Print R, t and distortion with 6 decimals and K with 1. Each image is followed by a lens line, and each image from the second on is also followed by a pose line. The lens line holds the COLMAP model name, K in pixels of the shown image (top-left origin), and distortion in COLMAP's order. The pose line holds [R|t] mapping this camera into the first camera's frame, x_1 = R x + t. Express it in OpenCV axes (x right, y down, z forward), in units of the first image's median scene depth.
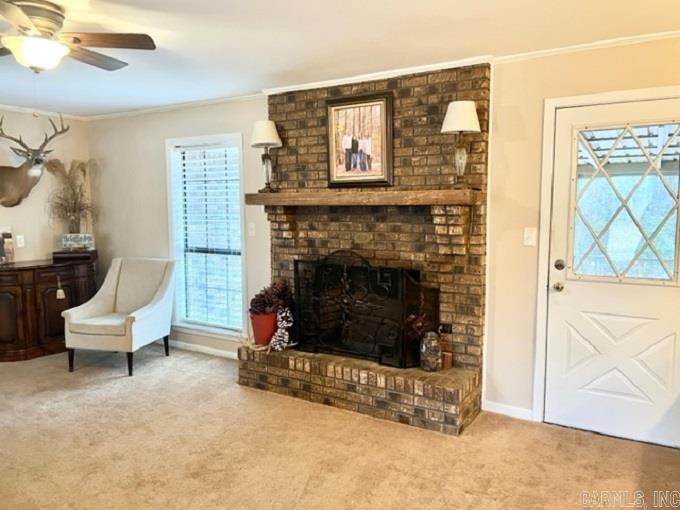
lens RADIAL K [[521.9, 0, 340.0], [0, 521.9, 255.0], [0, 0, 1]] dist [0.088818, -0.008468]
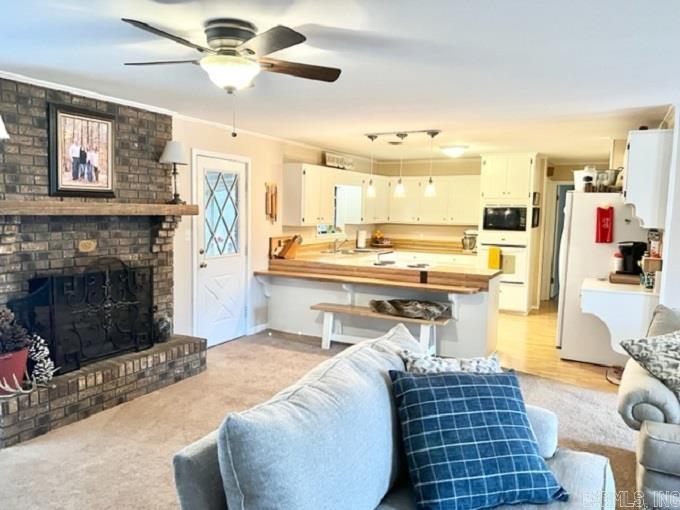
lens RADIAL K [[521.9, 0, 340.0], [0, 521.9, 255.0], [0, 0, 1]] dist [0.088818, -0.008468]
pose [[-0.064852, -0.081117, 0.994592, -1.057163], [0.087233, 0.992414, 0.086628, -0.063431], [-0.994075, 0.092379, -0.057284, 0.578073]]
